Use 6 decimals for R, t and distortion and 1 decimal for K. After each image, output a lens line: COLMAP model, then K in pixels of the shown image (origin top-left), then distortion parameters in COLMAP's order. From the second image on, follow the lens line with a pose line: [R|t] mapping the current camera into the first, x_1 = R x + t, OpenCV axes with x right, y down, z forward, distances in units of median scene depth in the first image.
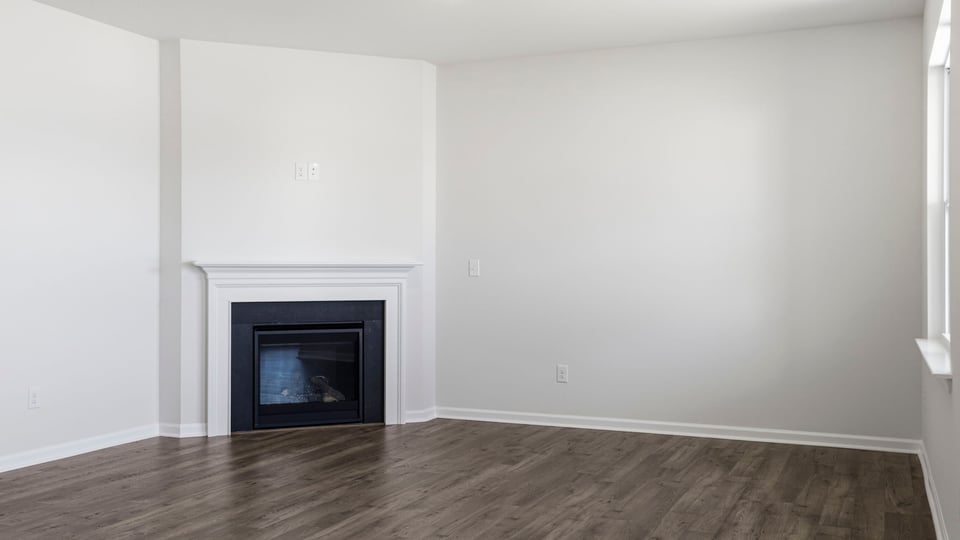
lens RADIAL K [[964.9, 0, 476.5], [0, 964.9, 260.7], [0, 0, 1]] dist [0.042428, 0.000000]
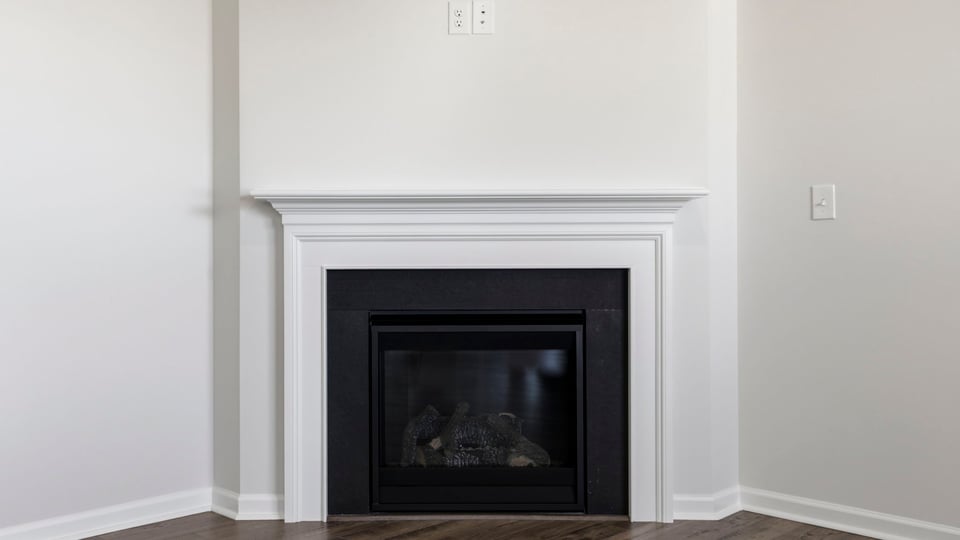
lens RADIAL K [[731.7, 0, 482.7], [0, 731.7, 275.8], [0, 0, 1]] dist [0.012614, 0.009398]
pose [[0.927224, -0.004488, -0.374480, -0.023872], [0.004789, 0.999989, -0.000126, 0.044923], [0.374477, -0.001677, 0.927235, 0.635289]]
